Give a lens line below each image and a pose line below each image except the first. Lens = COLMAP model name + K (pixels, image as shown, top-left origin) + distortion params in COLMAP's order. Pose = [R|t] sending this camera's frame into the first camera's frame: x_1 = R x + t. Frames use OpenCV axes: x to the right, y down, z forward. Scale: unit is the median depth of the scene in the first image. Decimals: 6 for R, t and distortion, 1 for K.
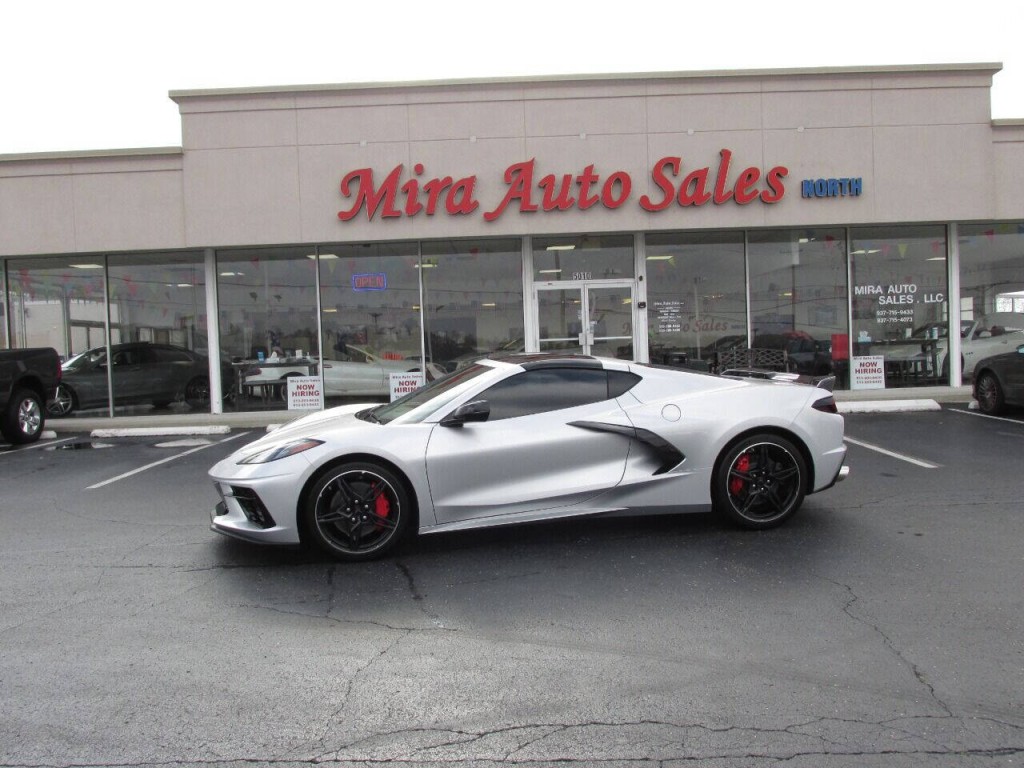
lens RADIAL K [[851.3, 0, 514.8], [0, 851.3, 383.4], [0, 0, 1]] dist [-0.036509, 0.012623]
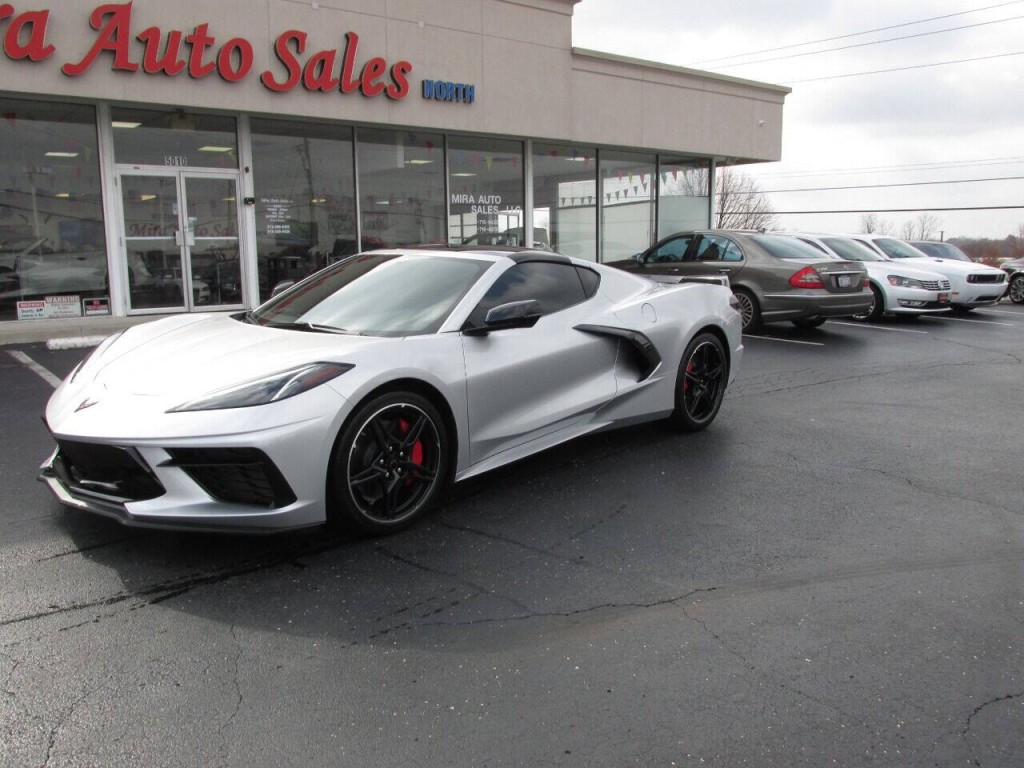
lens RADIAL K [[851.3, 0, 514.1], [0, 851.3, 384.3], [0, 0, 1]] dist [-0.036509, 0.012623]
pose [[0.784923, -0.070729, 0.615543, -0.200205], [0.006842, 0.994392, 0.105536, 0.005337], [-0.619556, -0.078626, 0.781005, 0.150621]]
